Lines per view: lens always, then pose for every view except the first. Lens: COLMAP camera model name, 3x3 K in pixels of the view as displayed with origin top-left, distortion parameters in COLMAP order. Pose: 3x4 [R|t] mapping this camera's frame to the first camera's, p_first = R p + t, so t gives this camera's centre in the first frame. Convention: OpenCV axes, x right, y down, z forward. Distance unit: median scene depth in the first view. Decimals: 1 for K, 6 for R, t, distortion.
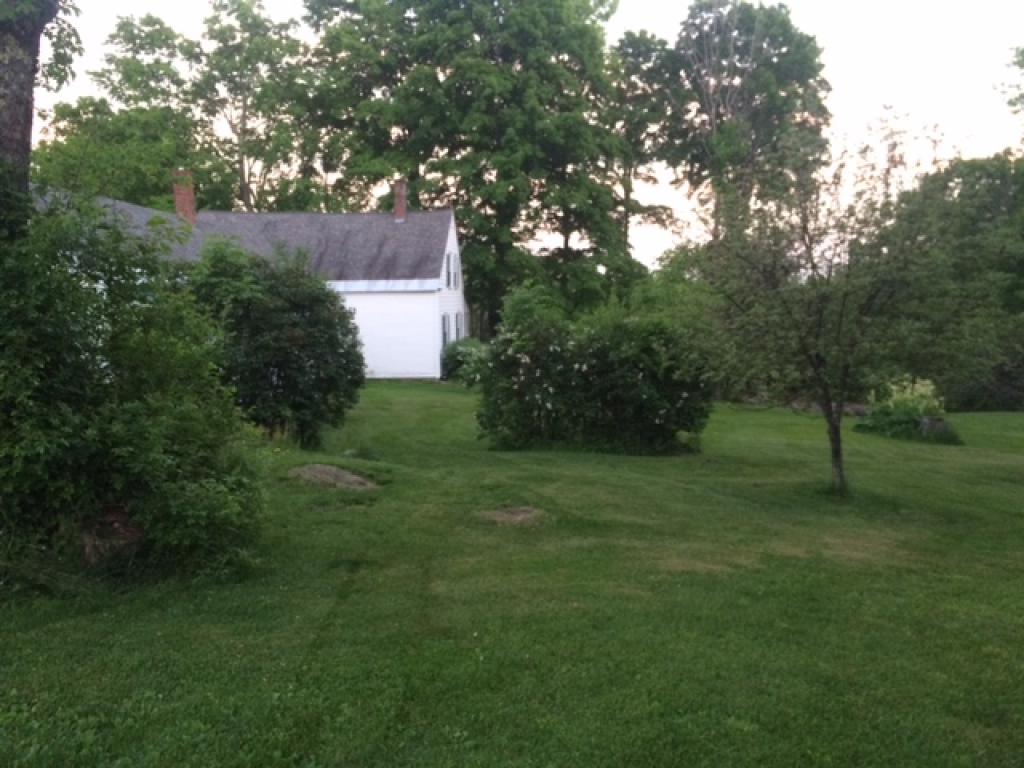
lens RADIAL K [[867.7, 0, 512.1], [0, 867.7, 387.9], [0, 0, 1]] dist [0.003906, -0.013090]
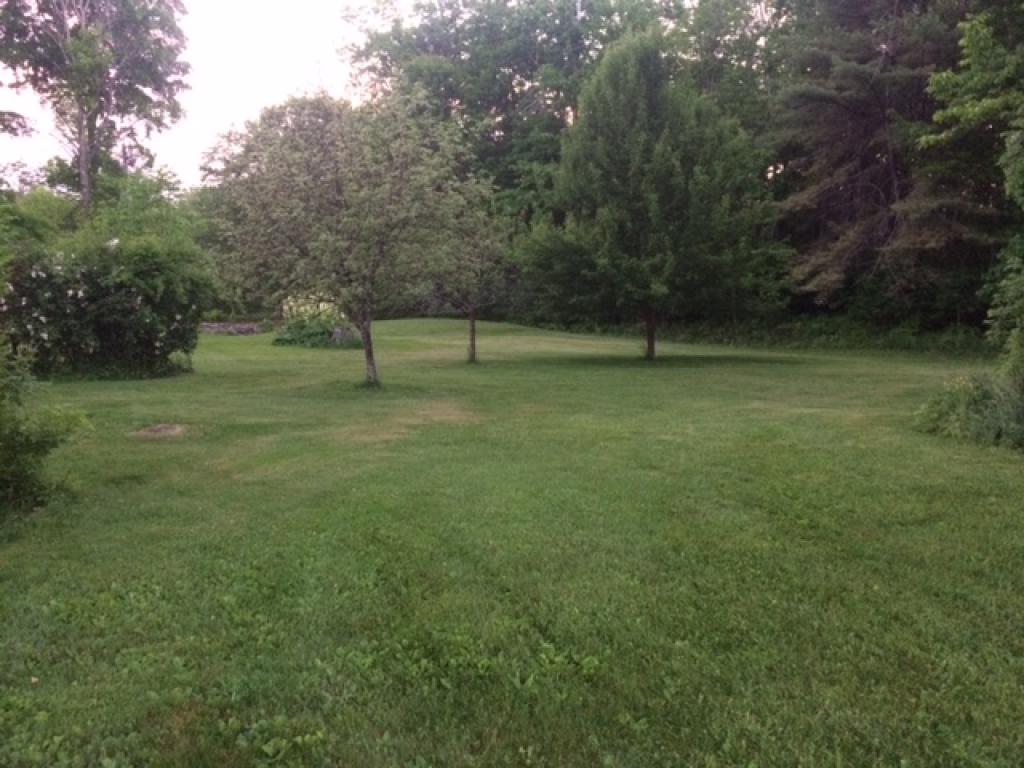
lens RADIAL K [[867.7, 0, 513.4], [0, 867.7, 381.5], [0, 0, 1]] dist [0.003906, -0.013090]
pose [[0.722902, -0.102328, 0.683331, -0.157541], [0.046086, 0.993911, 0.100082, -0.000613], [-0.689412, -0.040858, 0.723216, -0.017725]]
